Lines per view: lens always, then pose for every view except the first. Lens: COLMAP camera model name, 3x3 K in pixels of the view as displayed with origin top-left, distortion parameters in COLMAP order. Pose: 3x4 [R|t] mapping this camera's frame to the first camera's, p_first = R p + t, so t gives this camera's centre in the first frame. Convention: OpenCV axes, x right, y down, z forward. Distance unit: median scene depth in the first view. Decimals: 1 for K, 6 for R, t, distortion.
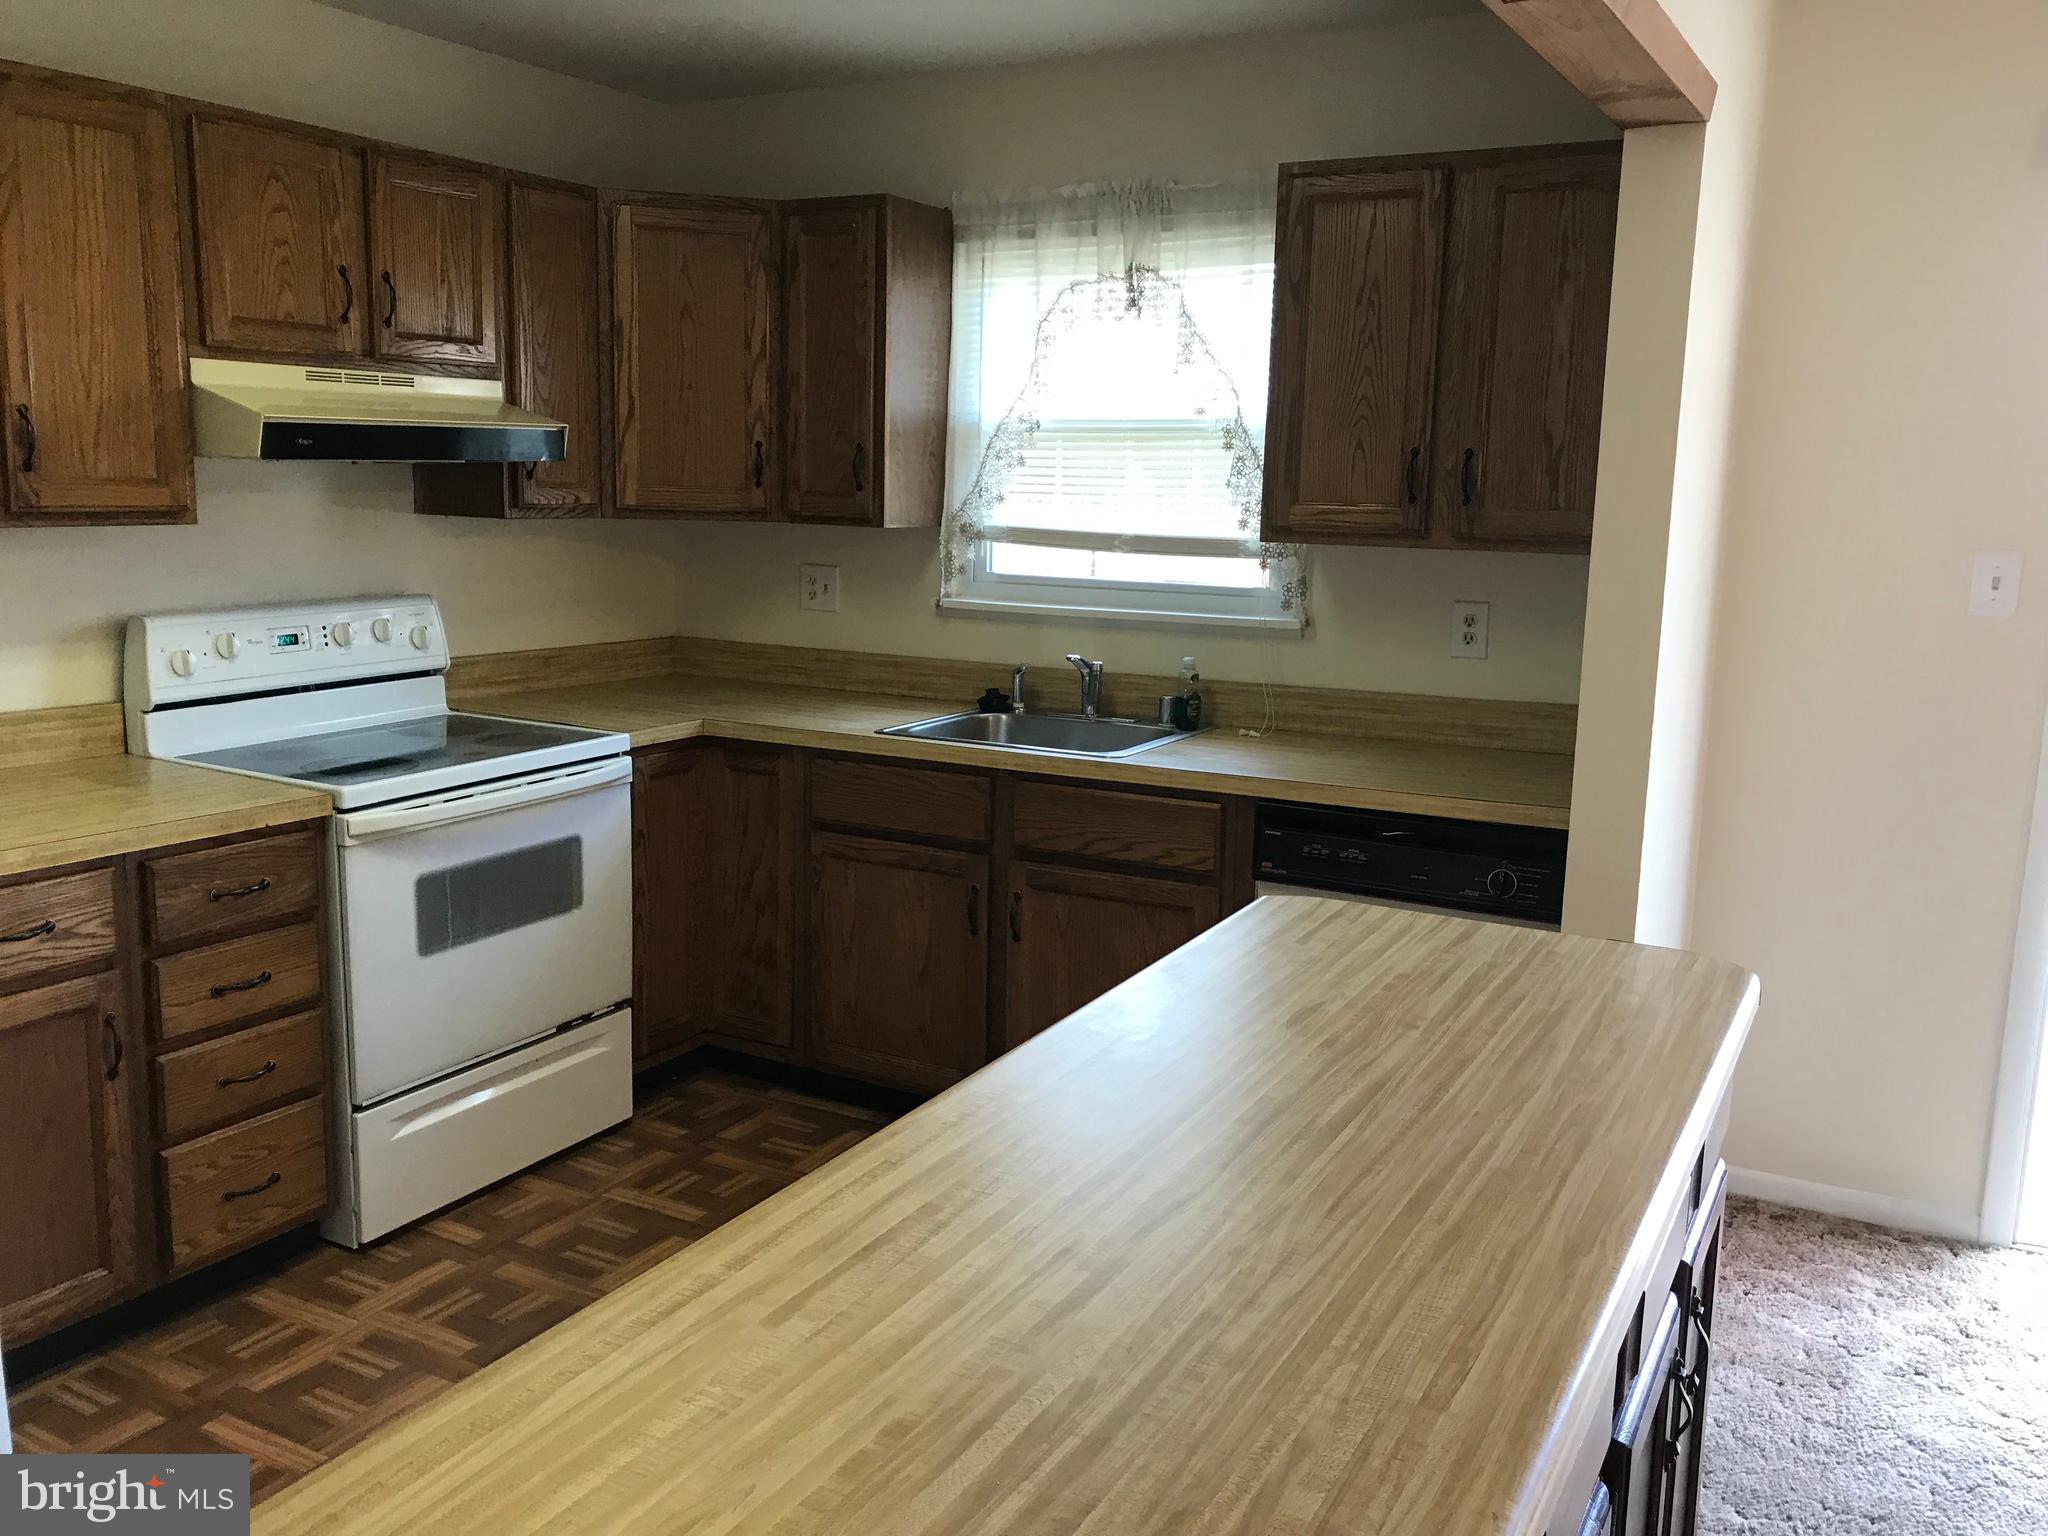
lens RADIAL K [[1693.1, 0, 1008.0], [0, 1693.1, 768.0], [0, 0, 1]] dist [0.053622, -0.077906]
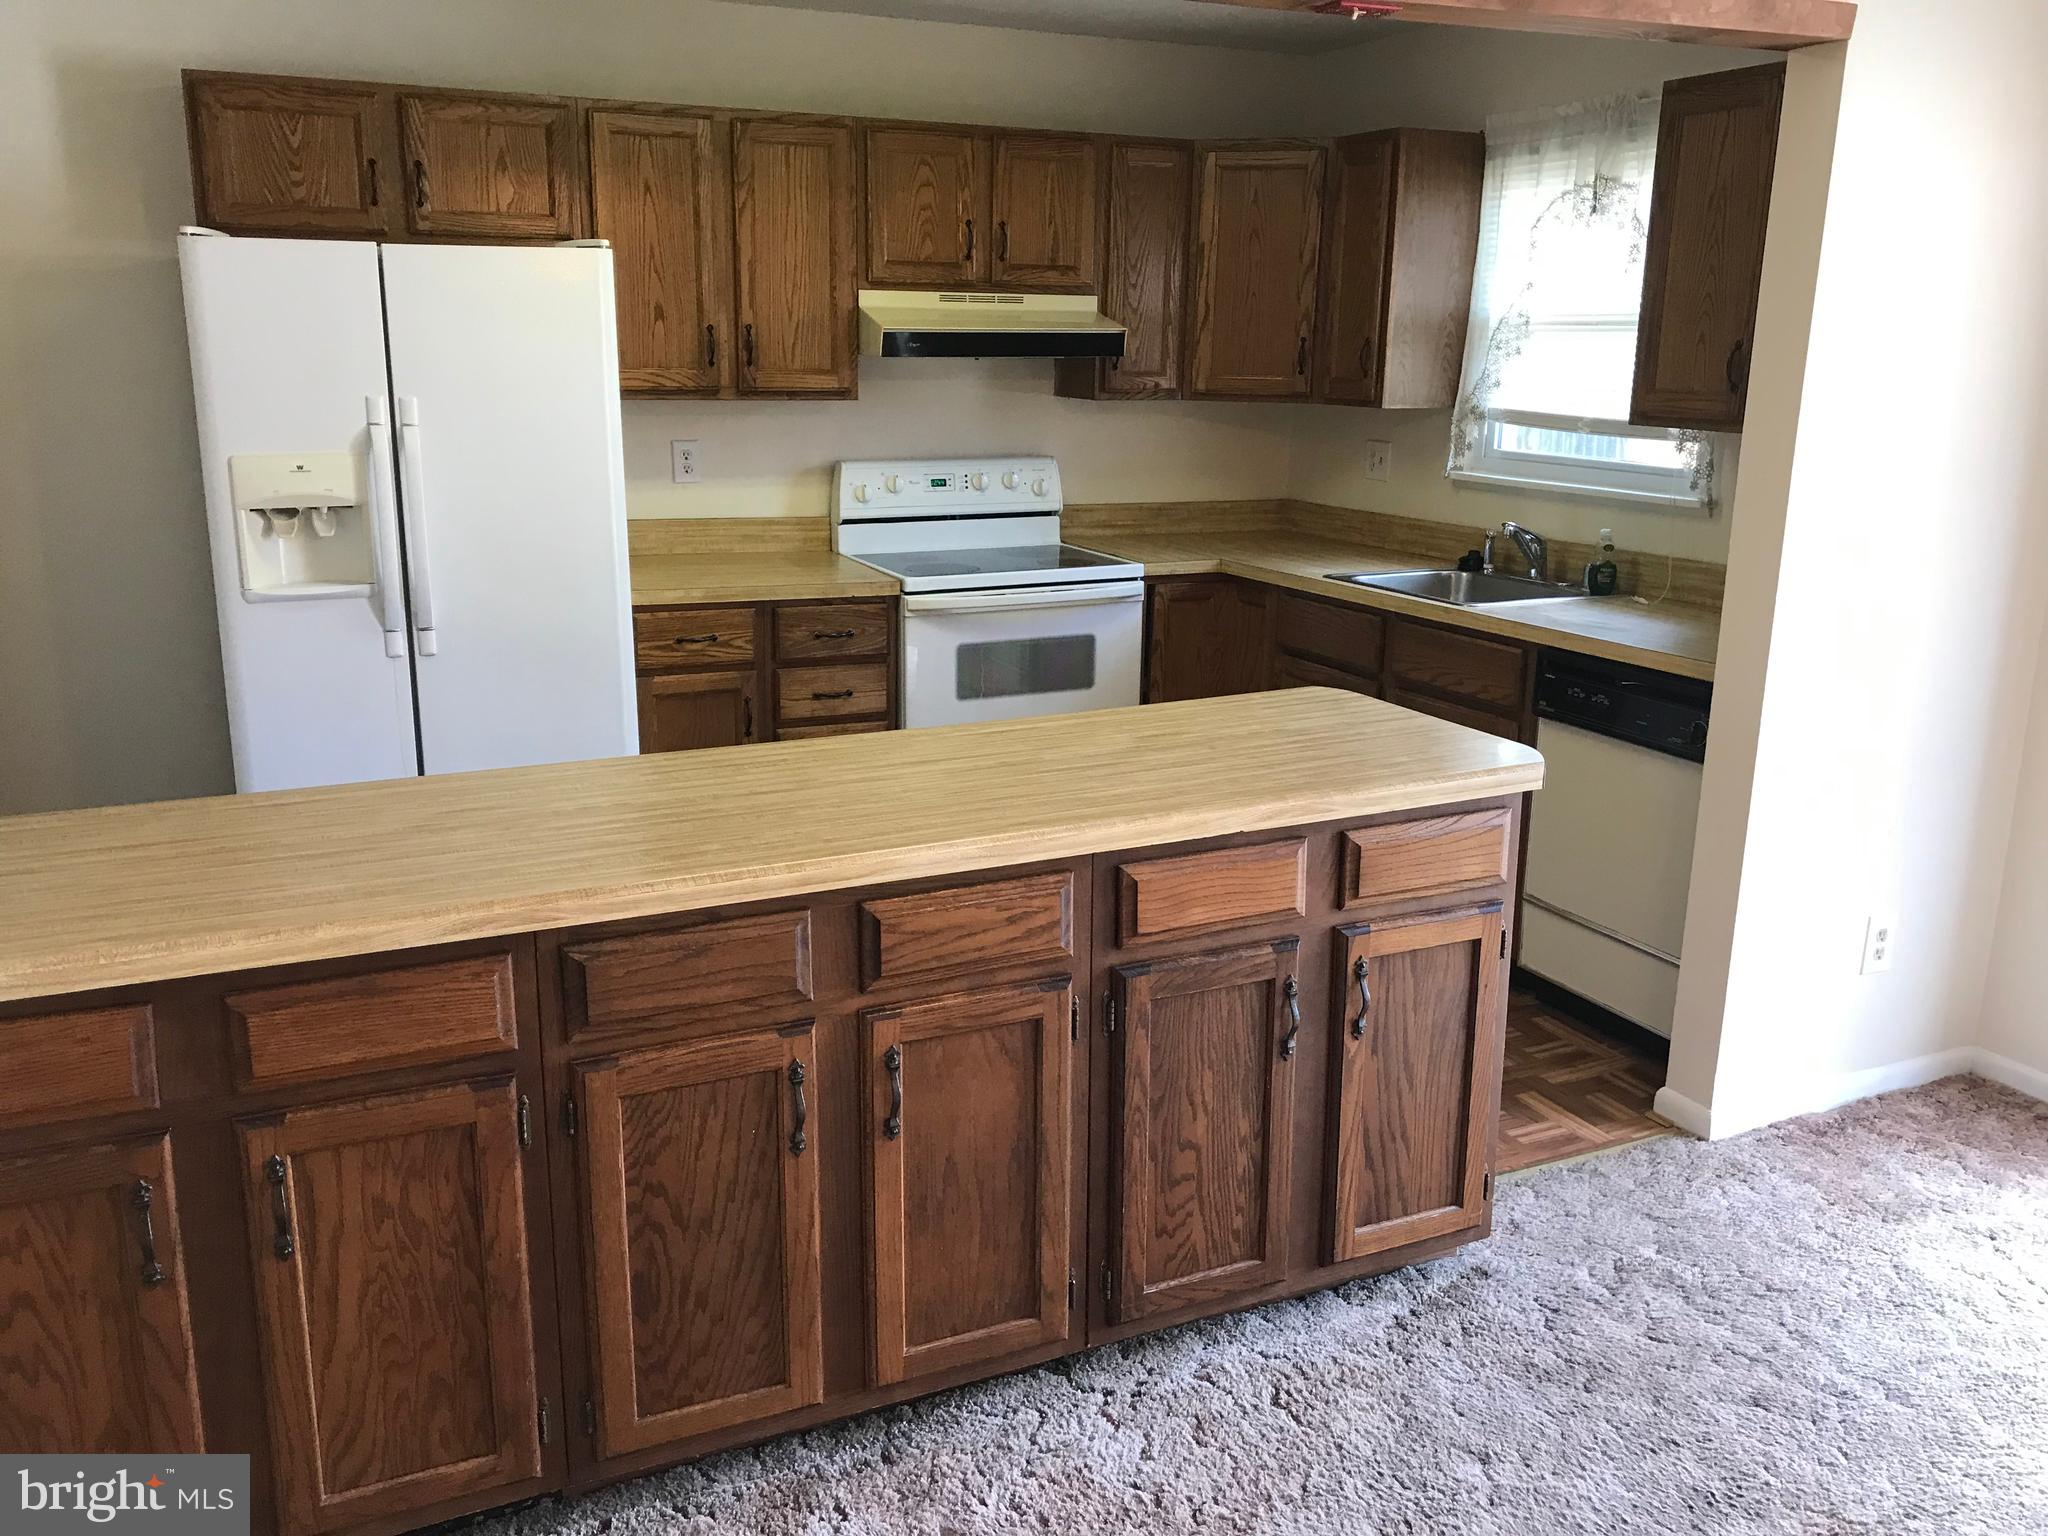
lens RADIAL K [[1693.1, 0, 997.0], [0, 1693.1, 751.8], [0, 0, 1]] dist [0.053622, -0.077906]
pose [[0.810967, 0.129759, -0.570522, 0.500692], [-0.098708, 0.991463, 0.085190, 0.026517], [0.576706, -0.012771, 0.816852, -0.166374]]
